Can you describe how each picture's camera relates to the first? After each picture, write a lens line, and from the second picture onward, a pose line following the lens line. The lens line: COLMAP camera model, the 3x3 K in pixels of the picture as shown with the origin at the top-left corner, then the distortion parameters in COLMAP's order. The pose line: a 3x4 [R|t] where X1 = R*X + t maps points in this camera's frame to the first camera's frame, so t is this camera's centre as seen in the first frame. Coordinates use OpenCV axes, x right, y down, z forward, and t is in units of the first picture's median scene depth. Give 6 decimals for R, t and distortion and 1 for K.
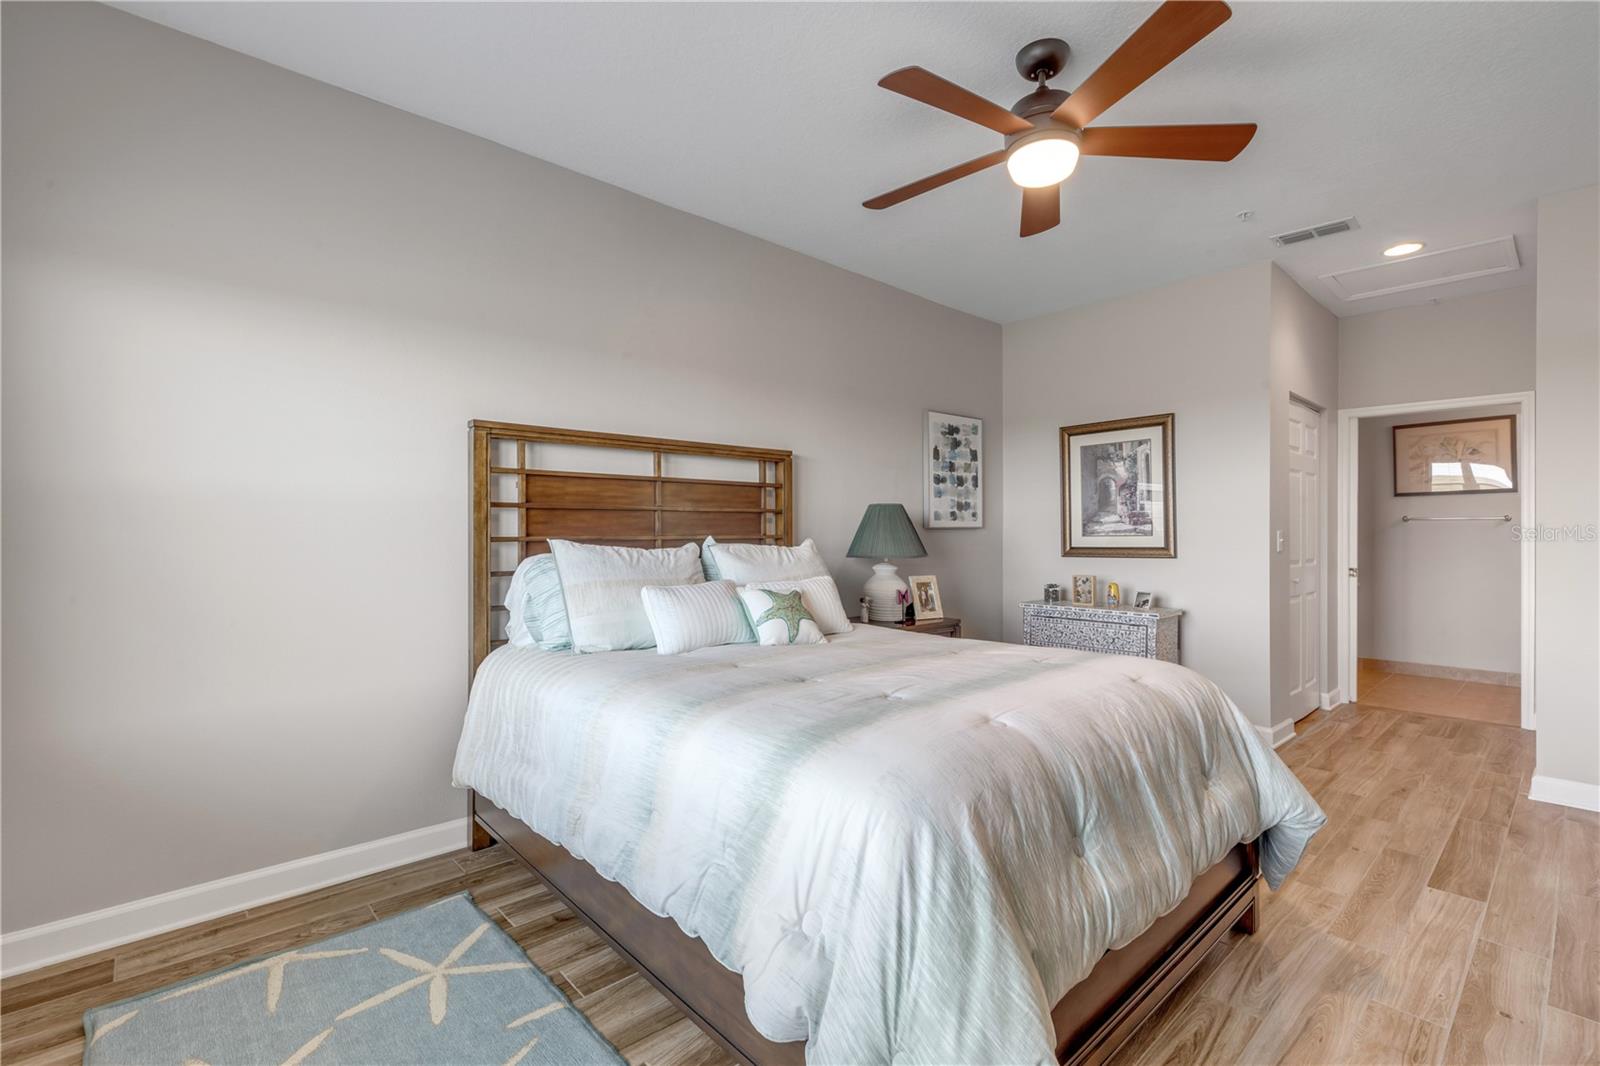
lens RADIAL K [[721.2, 0, 794.0], [0, 721.2, 536.1], [0, 0, 1]] dist [0.006875, -0.002150]
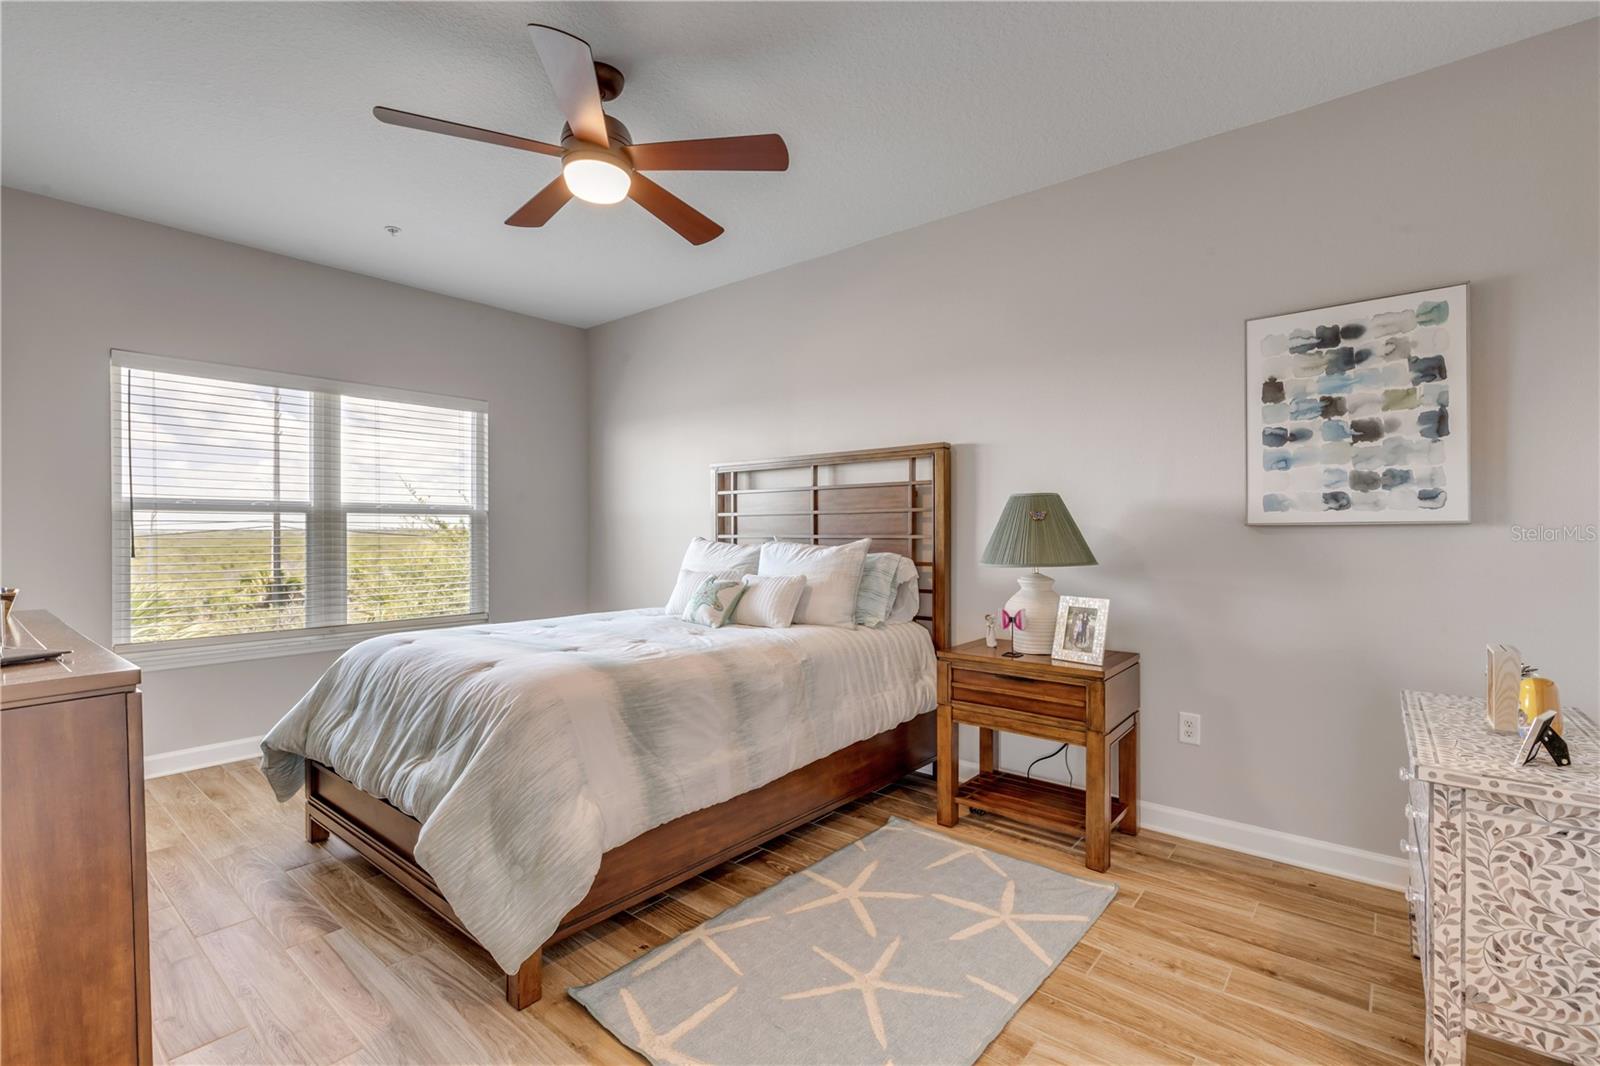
lens RADIAL K [[721.2, 0, 785.2], [0, 721.2, 533.9], [0, 0, 1]] dist [0.006875, -0.002150]
pose [[0.130345, 0.000396, -0.991469, 0.692509], [-0.009016, 0.999959, -0.000785, -0.000647], [0.991428, 0.009041, 0.130344, 0.550646]]
